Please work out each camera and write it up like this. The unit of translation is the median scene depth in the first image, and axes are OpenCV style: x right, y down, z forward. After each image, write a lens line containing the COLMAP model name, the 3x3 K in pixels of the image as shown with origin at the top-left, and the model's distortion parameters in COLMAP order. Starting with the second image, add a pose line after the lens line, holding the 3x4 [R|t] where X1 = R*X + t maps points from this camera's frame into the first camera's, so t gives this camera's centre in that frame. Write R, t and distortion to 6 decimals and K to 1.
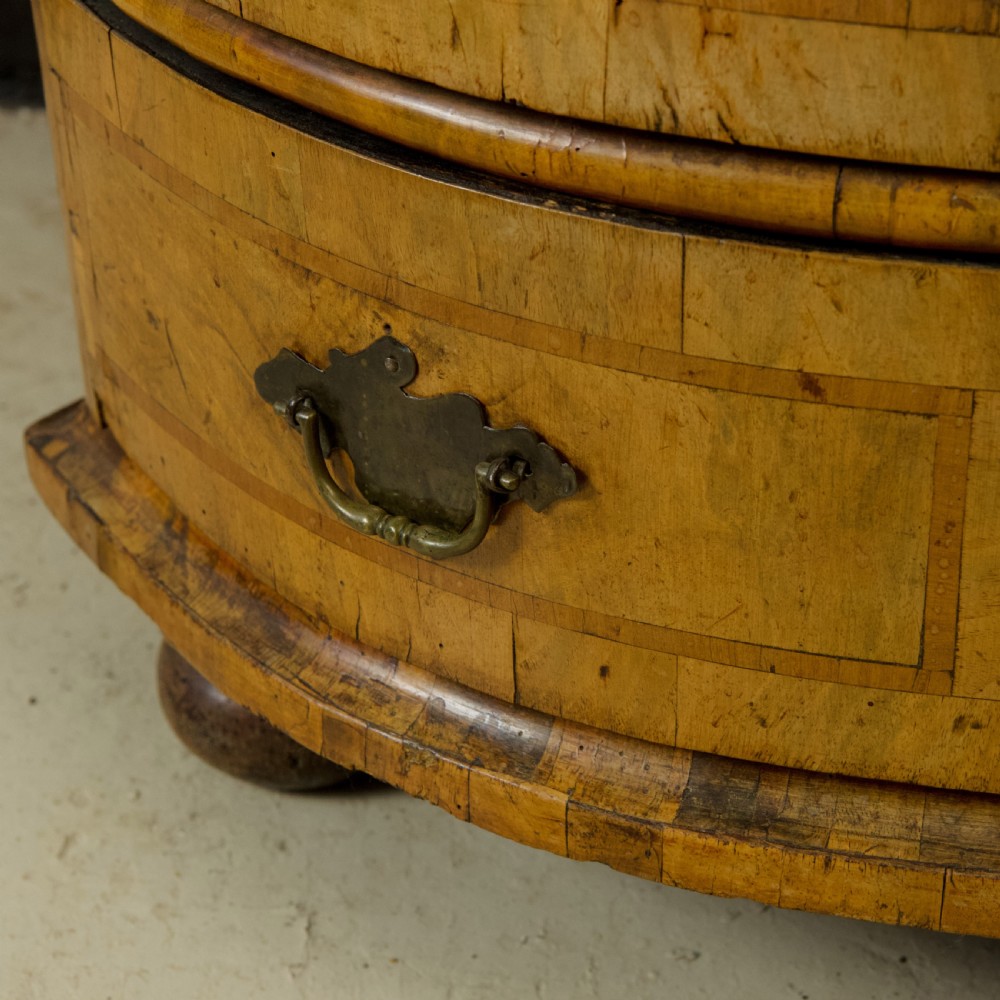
lens RADIAL K [[2721.1, 0, 503.4], [0, 2721.1, 576.3], [0, 0, 1]] dist [0.065024, 0.018297]
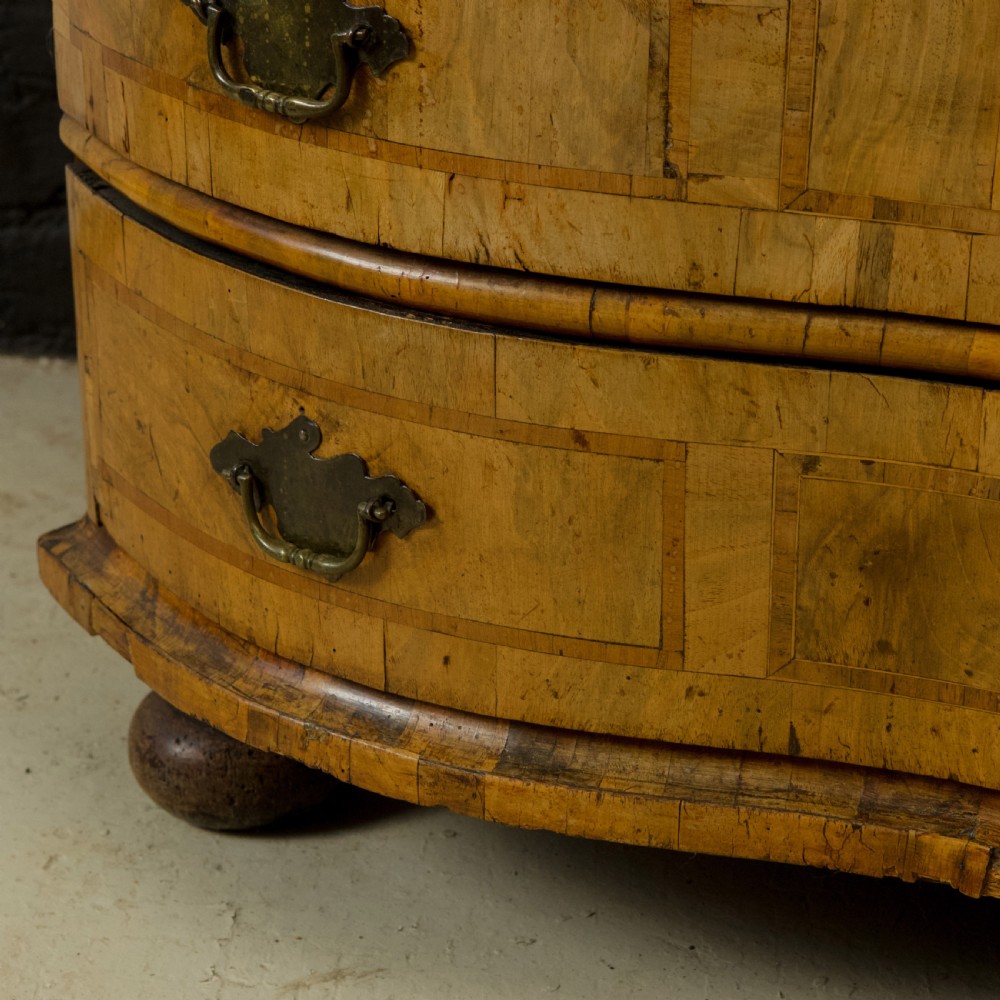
lens RADIAL K [[3381.0, 0, 500.0], [0, 3381.0, 500.0], [0, 0, 1]] dist [-0.074776, 1.176318]
pose [[0.999123, 0.032453, -0.026443, 0.108948], [-0.036916, 0.980903, -0.190961, 0.287985], [0.019741, 0.191770, 0.981241, -0.730129]]
